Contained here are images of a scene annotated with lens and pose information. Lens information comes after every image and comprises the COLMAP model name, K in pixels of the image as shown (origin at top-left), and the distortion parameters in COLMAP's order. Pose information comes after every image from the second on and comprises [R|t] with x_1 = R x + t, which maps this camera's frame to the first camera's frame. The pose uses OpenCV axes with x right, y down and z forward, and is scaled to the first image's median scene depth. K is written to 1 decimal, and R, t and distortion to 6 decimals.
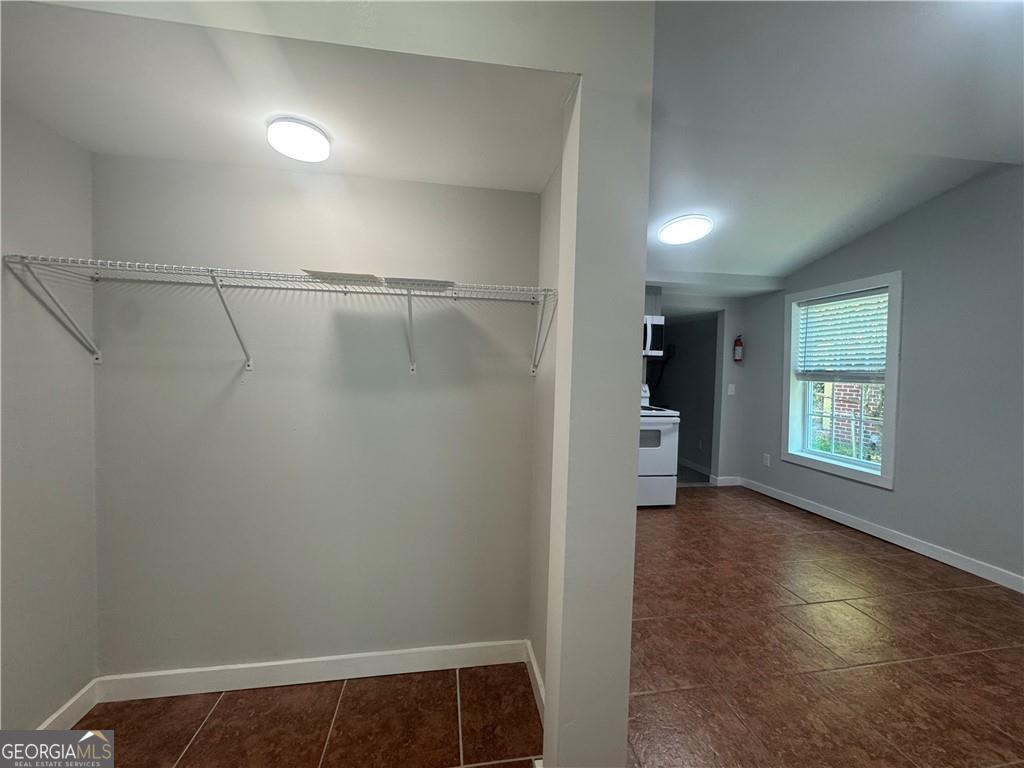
lens RADIAL K [[409.2, 0, 512.7], [0, 409.2, 384.1], [0, 0, 1]] dist [-0.000137, -0.000660]
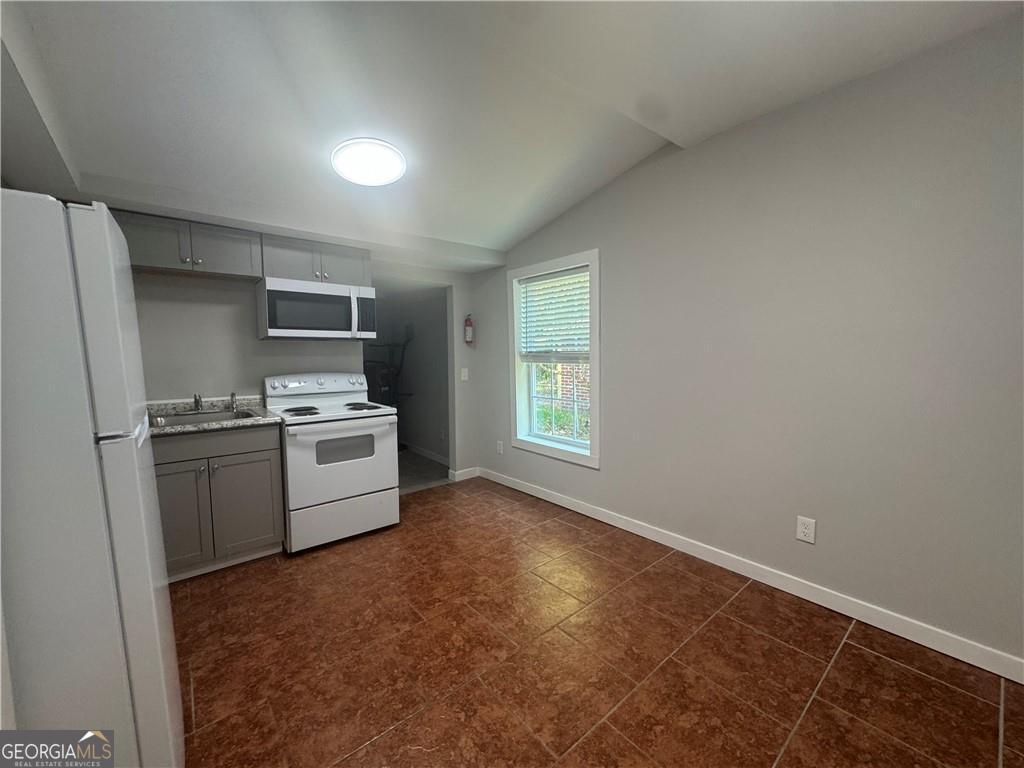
lens RADIAL K [[409.2, 0, 511.5], [0, 409.2, 384.6], [0, 0, 1]] dist [-0.000137, -0.000660]
pose [[0.861509, -0.068189, 0.503143, 0.196394], [0.046091, 0.997352, 0.056248, -0.012594], [-0.505646, -0.025268, 0.862371, 0.192246]]
